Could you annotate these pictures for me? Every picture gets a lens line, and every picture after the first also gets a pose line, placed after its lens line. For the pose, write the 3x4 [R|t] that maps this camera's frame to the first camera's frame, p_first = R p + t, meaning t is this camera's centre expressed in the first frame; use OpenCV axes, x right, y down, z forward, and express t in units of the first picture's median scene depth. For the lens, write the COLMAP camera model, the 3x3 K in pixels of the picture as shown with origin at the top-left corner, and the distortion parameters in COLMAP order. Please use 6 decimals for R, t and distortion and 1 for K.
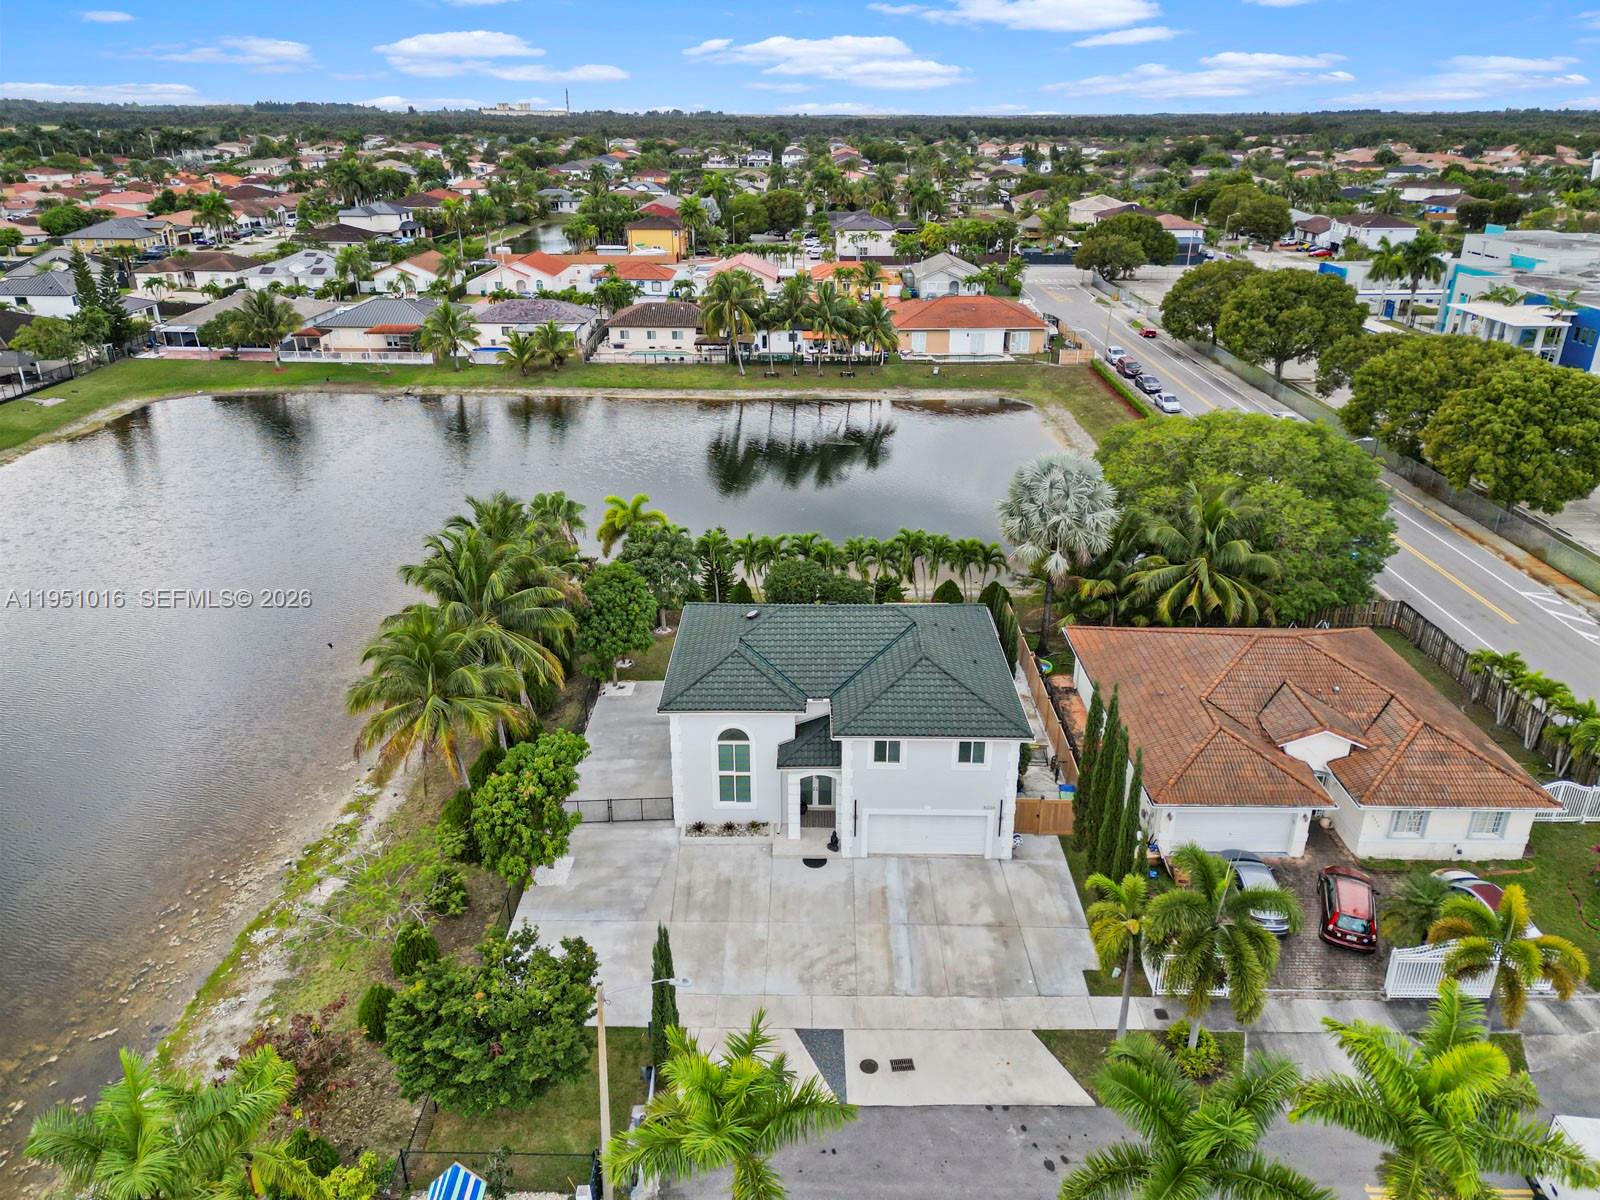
lens RADIAL K [[1124.7, 0, 802.8], [0, 1124.7, 561.8], [0, 0, 1]] dist [0.077661, -0.079579]
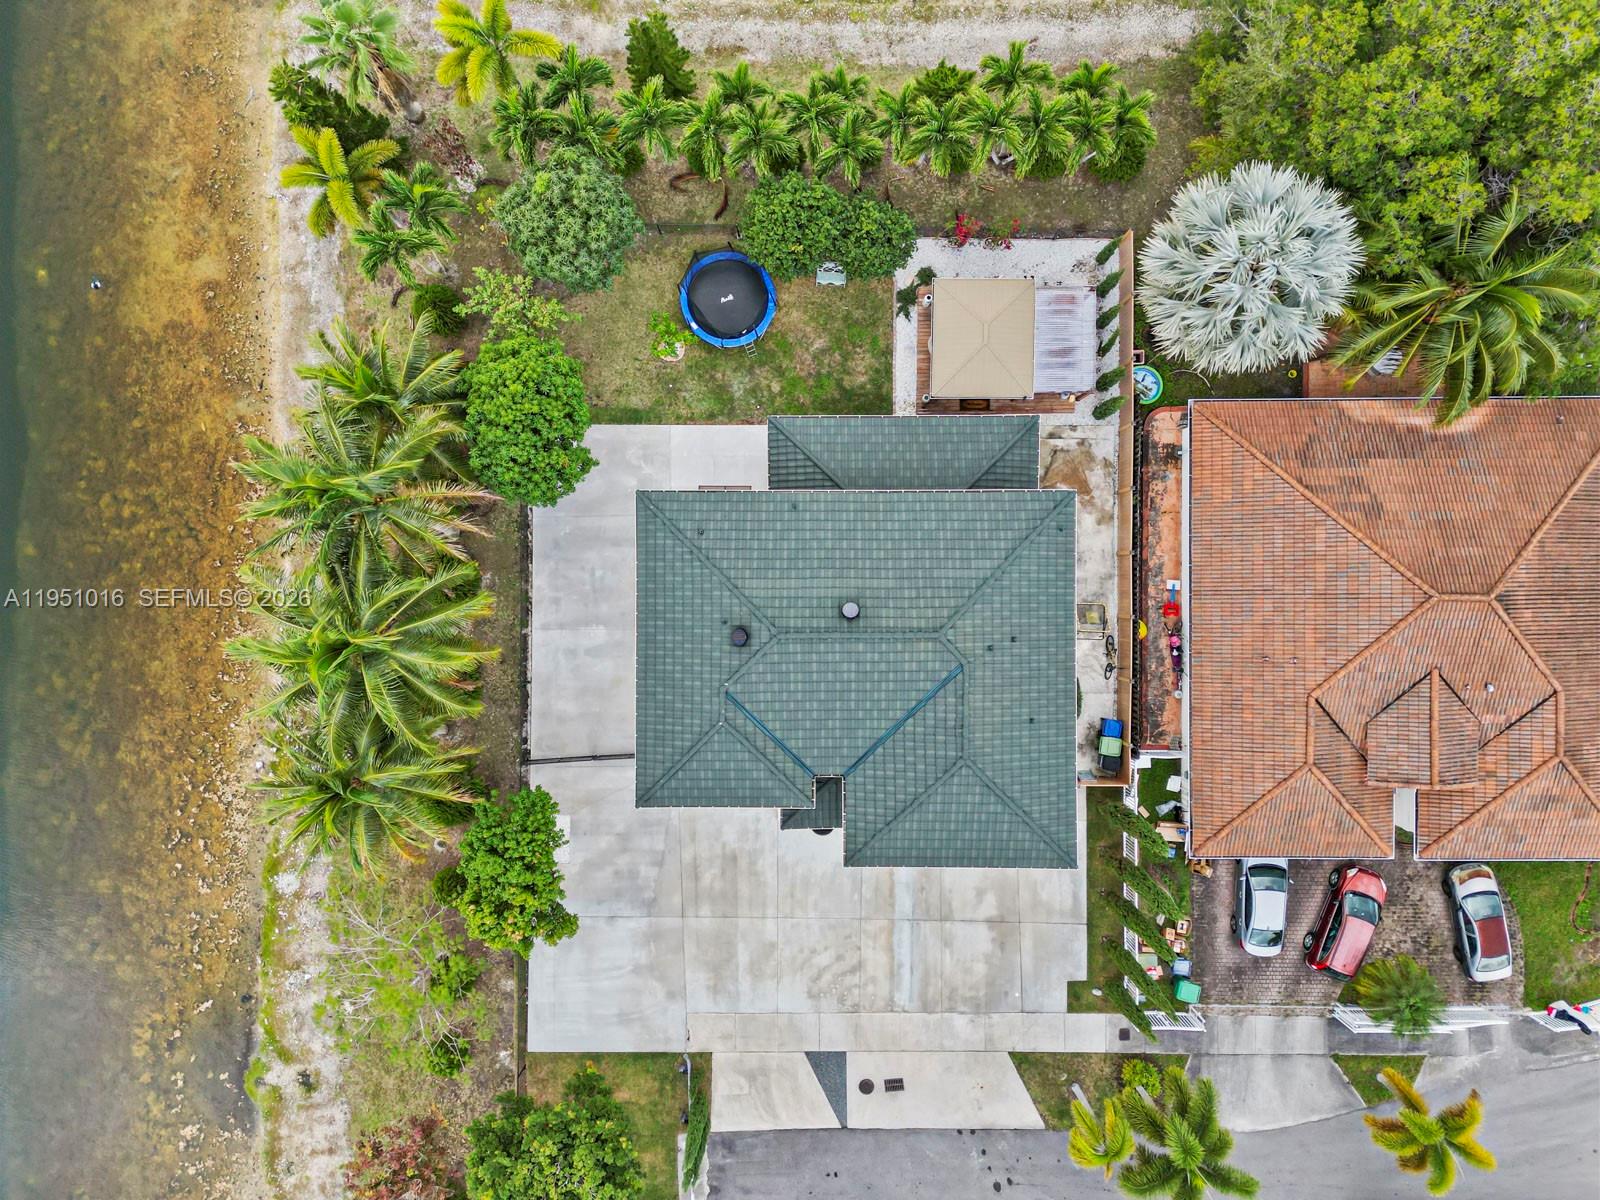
lens RADIAL K [[1124.7, 0, 802.8], [0, 1124.7, 561.8], [0, 0, 1]] dist [0.077661, -0.079579]
pose [[0.999965, -0.007167, -0.004359, -0.000328], [0.006649, 0.360387, 0.932779, -0.730752], [-0.005114, -0.932775, 0.360422, 0.891983]]
